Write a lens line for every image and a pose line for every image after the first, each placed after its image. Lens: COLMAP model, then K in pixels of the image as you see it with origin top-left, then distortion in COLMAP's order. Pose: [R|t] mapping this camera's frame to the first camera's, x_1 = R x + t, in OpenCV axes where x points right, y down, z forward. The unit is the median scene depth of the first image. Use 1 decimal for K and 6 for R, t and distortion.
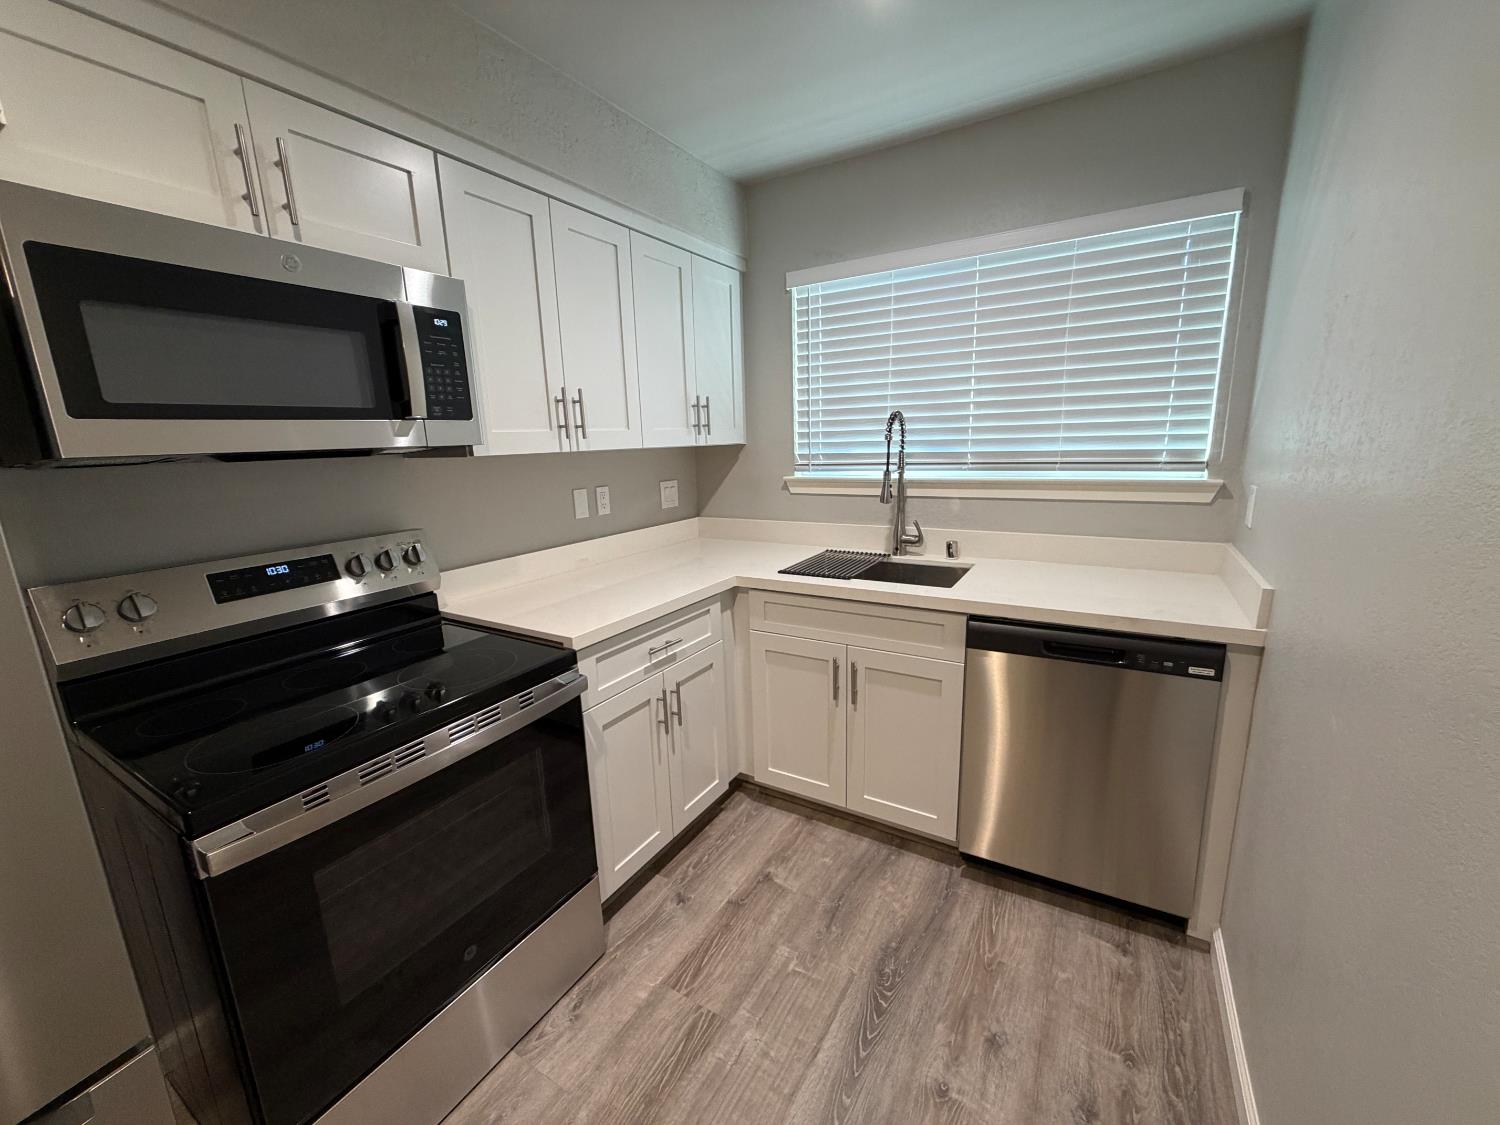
lens RADIAL K [[597.0, 0, 746.7], [0, 597.0, 565.1], [0, 0, 1]] dist [-0.000733, 0.000691]
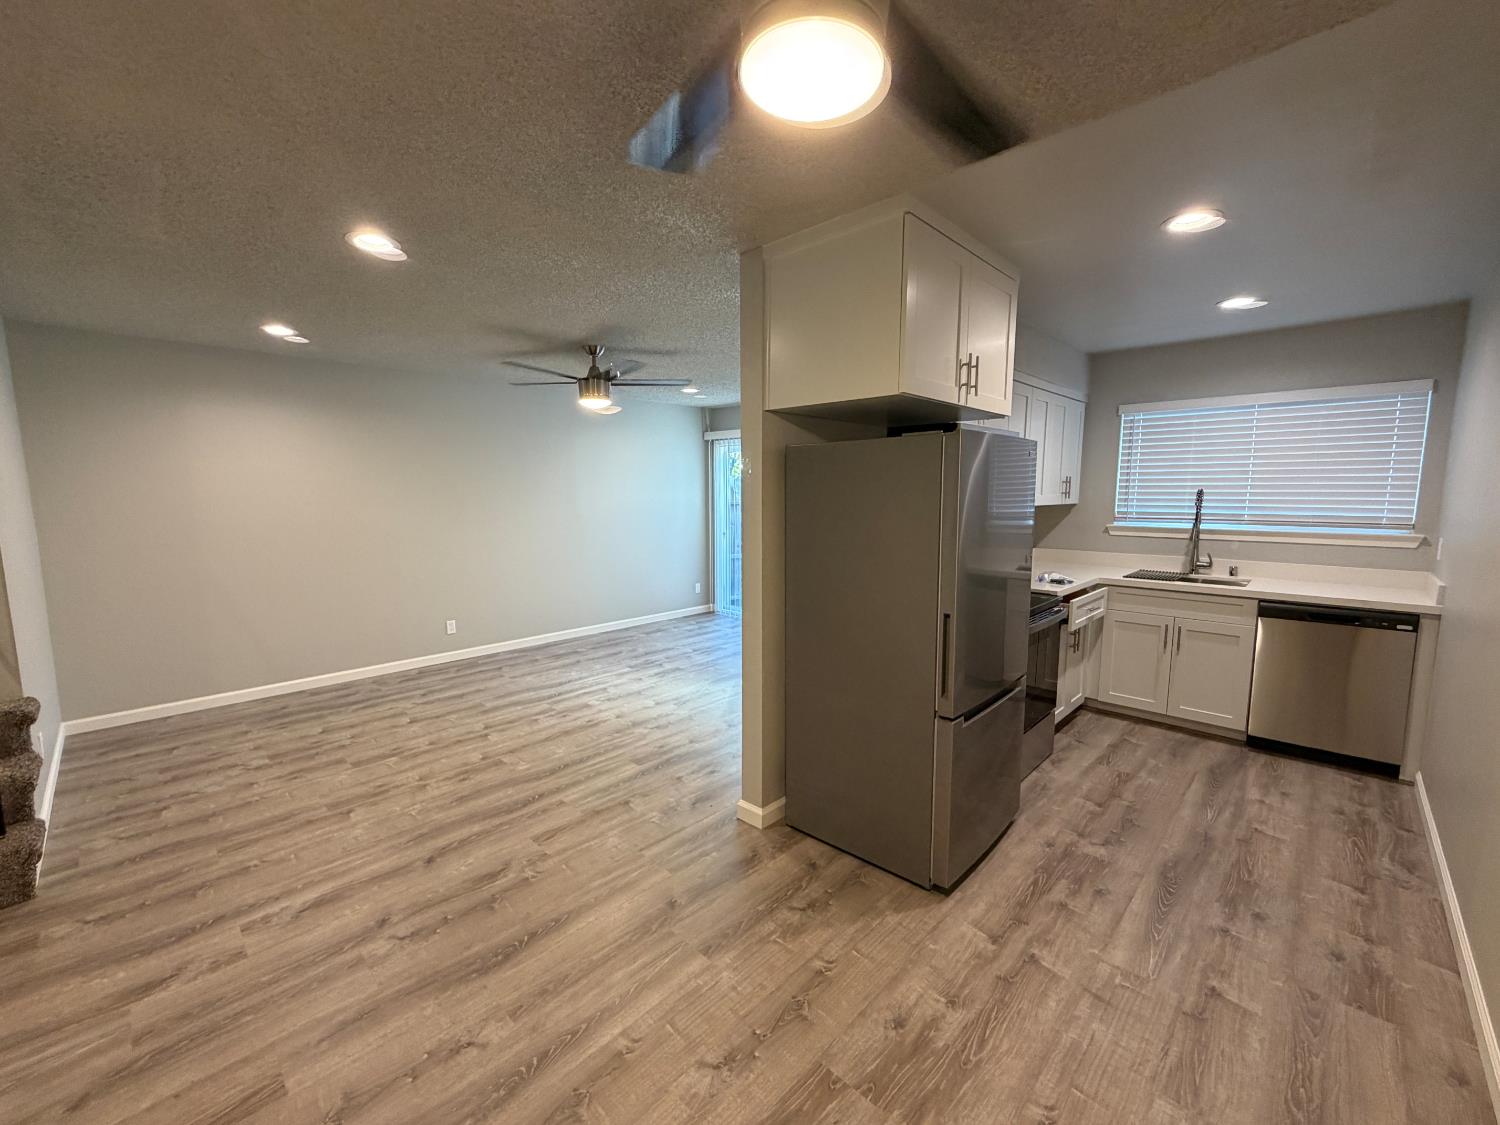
lens RADIAL K [[608.7, 0, 749.8], [0, 608.7, 565.2], [0, 0, 1]] dist [0.000003, -0.000453]
pose [[0.975261, 0.056153, -0.213804, -0.754432], [-0.074239, 0.994223, -0.077520, 0.233046], [0.208216, 0.091475, 0.973796, -1.155749]]
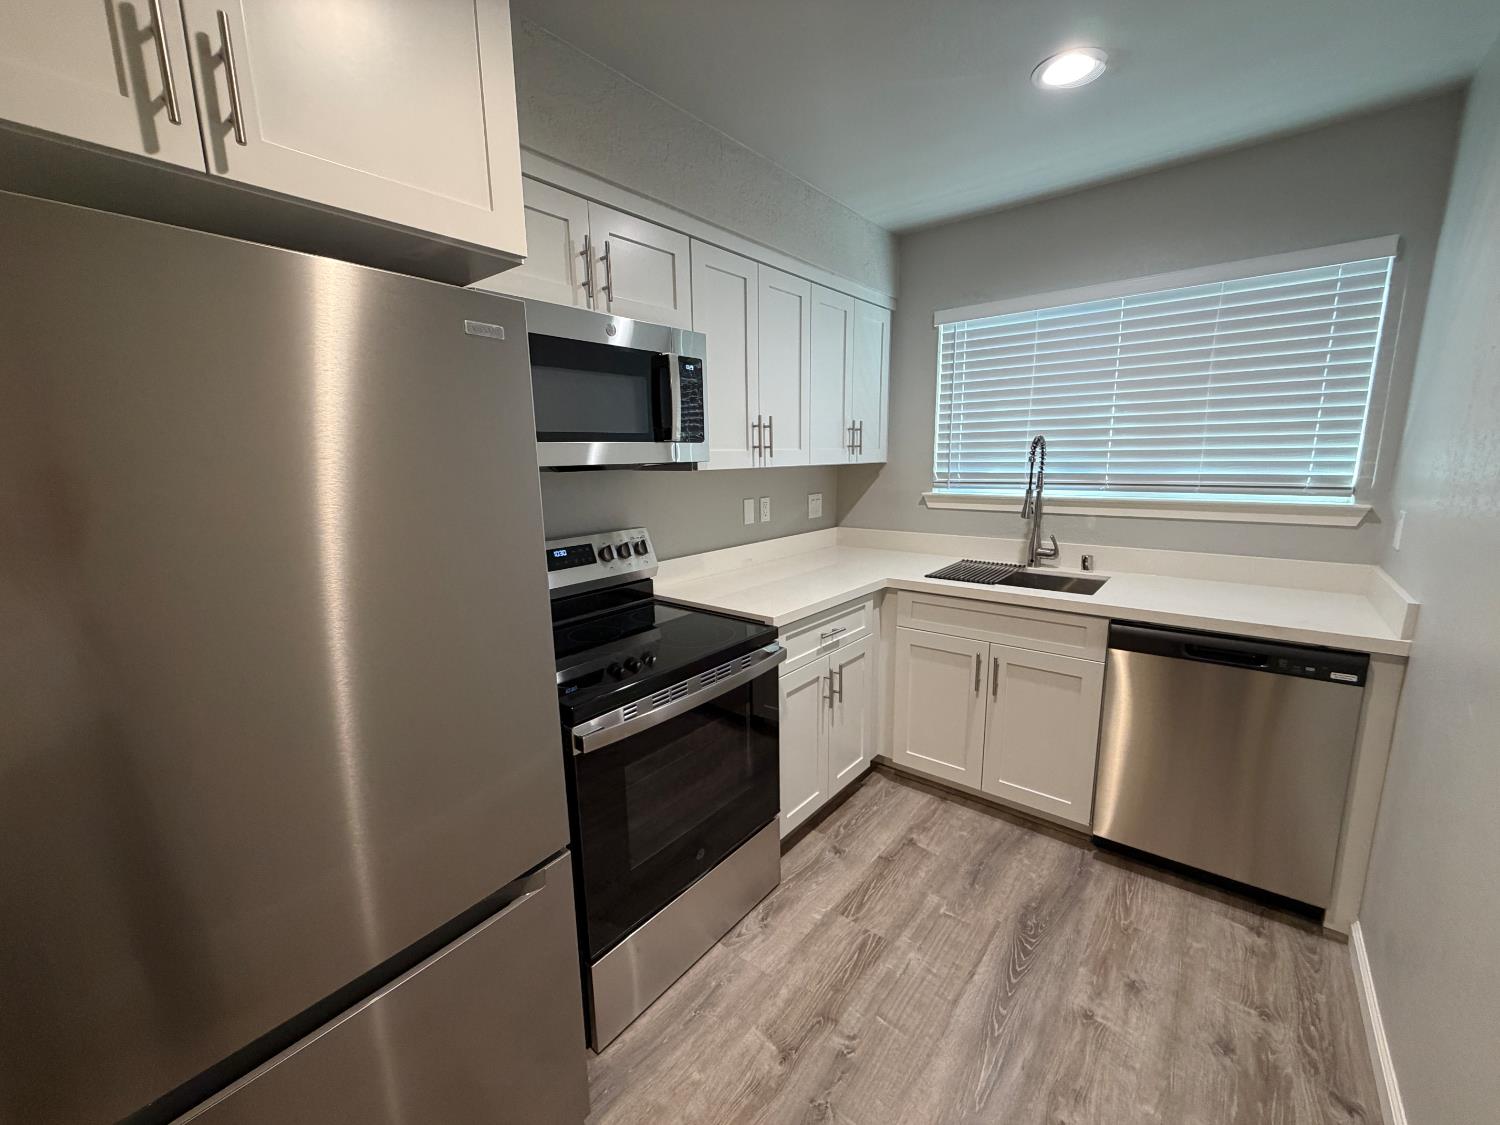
lens RADIAL K [[597.0, 0, 746.7], [0, 597.0, 565.1], [0, 0, 1]] dist [-0.000733, 0.000691]
pose [[0.989834, 0.039871, -0.136522, -0.149609], [-0.043203, 0.998834, -0.021526, 0.034554], [0.135505, 0.027205, 0.990403, -0.197023]]
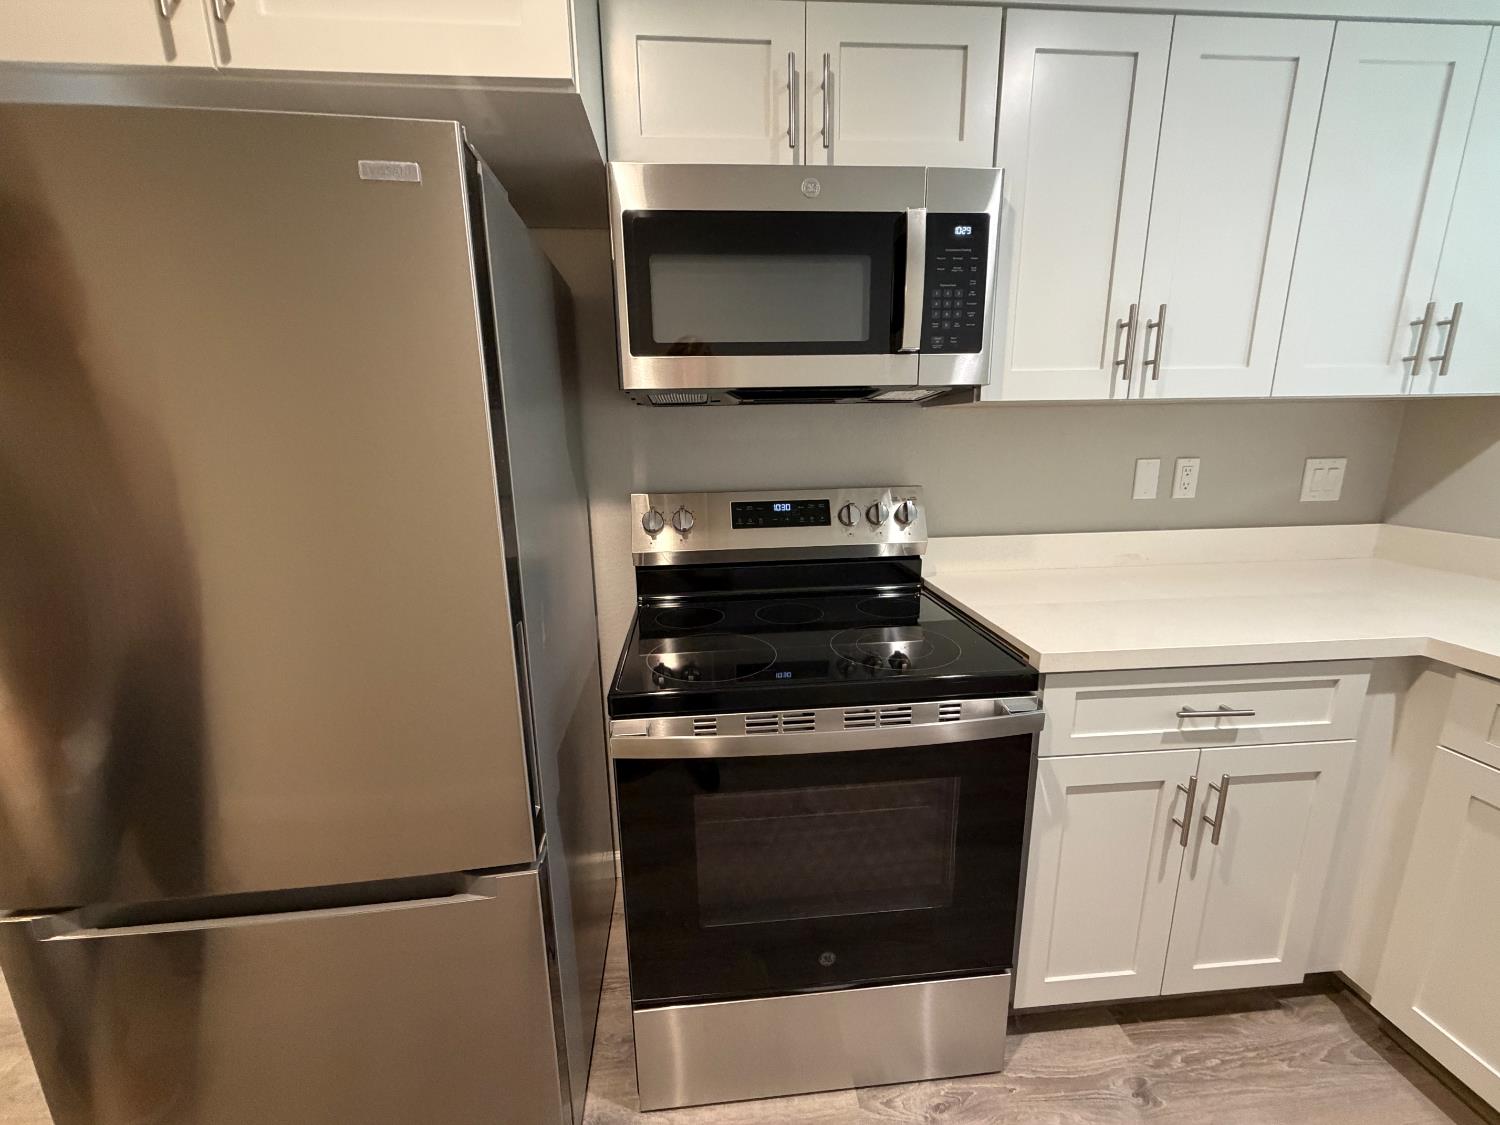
lens RADIAL K [[597.0, 0, 746.7], [0, 597.0, 565.1], [0, 0, 1]] dist [-0.000733, 0.000691]
pose [[0.591312, 0.197673, -0.781841, 0.030008], [-0.170594, 0.978214, 0.118300, -0.004802], [0.788193, 0.063425, 0.612151, 0.227617]]
